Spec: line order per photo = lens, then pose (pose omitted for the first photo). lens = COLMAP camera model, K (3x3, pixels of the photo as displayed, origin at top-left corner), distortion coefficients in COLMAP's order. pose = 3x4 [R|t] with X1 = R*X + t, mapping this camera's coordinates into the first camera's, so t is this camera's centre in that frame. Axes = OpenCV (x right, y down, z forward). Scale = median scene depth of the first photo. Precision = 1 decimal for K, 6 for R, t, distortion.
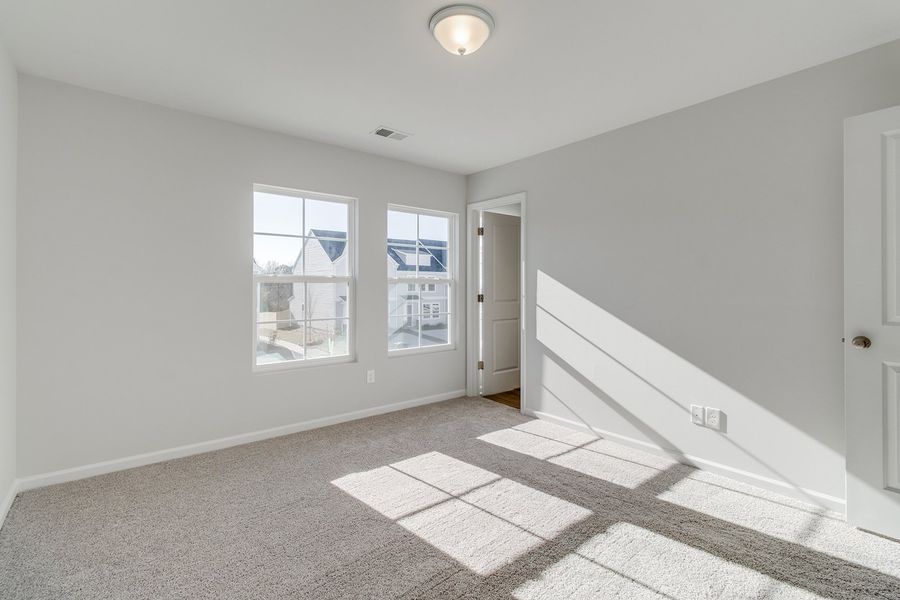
lens RADIAL K [[416.5, 0, 457.8], [0, 416.5, 288.2], [0, 0, 1]] dist [0.000672, 0.000702]
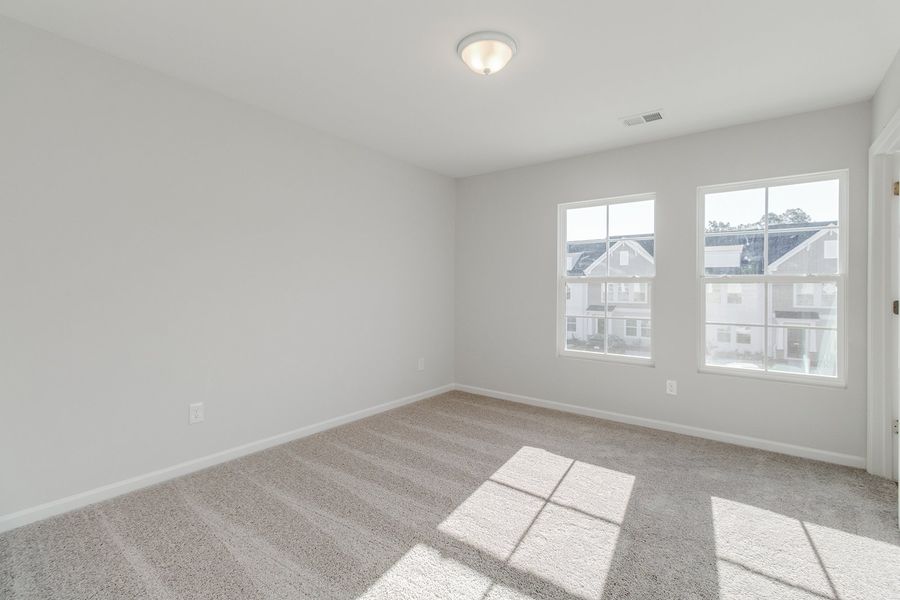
lens RADIAL K [[416.5, 0, 457.8], [0, 416.5, 288.2], [0, 0, 1]] dist [0.000672, 0.000702]
pose [[0.225399, 0.000611, -0.974266, 0.644869], [-0.008235, 0.999965, -0.001278, 0.005586], [0.974232, 0.008311, 0.225396, 0.410022]]
